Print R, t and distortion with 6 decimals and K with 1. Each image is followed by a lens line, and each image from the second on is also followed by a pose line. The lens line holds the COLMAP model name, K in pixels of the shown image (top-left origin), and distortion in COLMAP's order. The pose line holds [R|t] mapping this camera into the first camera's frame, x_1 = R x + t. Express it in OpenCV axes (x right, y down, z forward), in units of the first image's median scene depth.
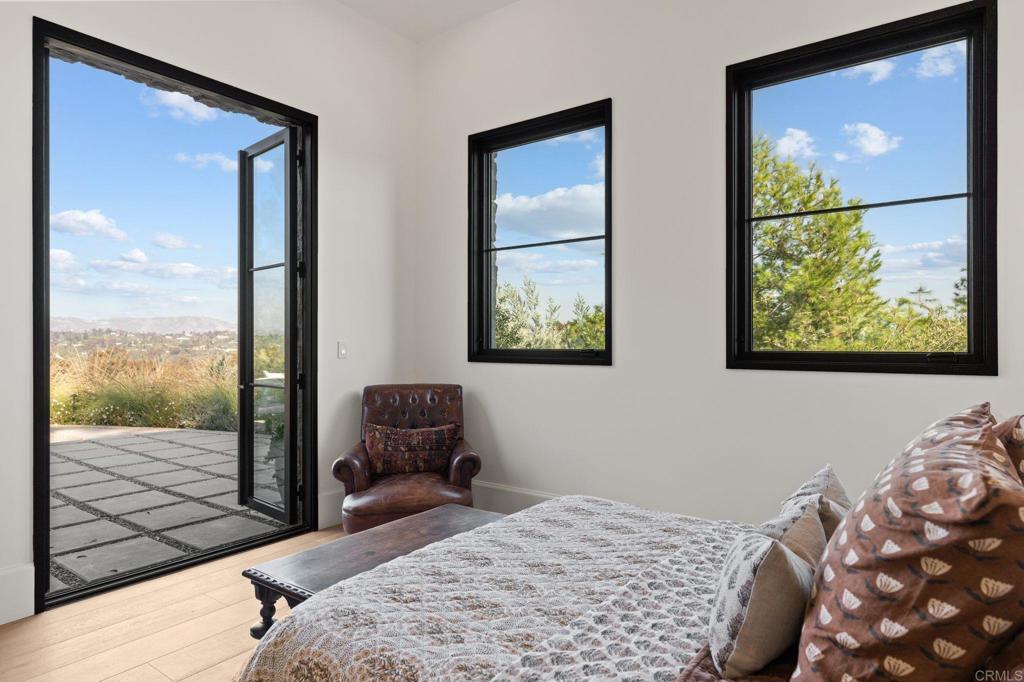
lens RADIAL K [[584.5, 0, 510.2], [0, 584.5, 342.9], [0, 0, 1]] dist [0.006221, -0.000381]
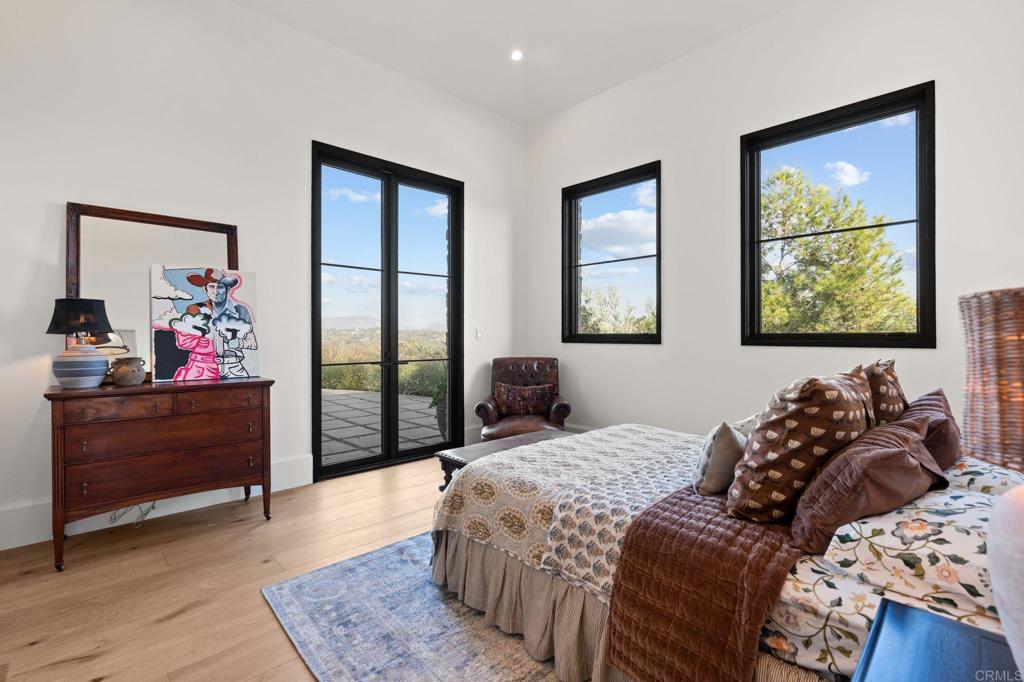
lens RADIAL K [[463.5, 0, 525.0], [0, 463.5, 331.0], [0, 0, 1]] dist [-0.007353, 0.003387]
pose [[0.988670, -0.002162, -0.150092, 0.014014], [0.000460, 0.999935, -0.011377, 0.021615], [0.150107, 0.011179, 0.988607, -0.207131]]
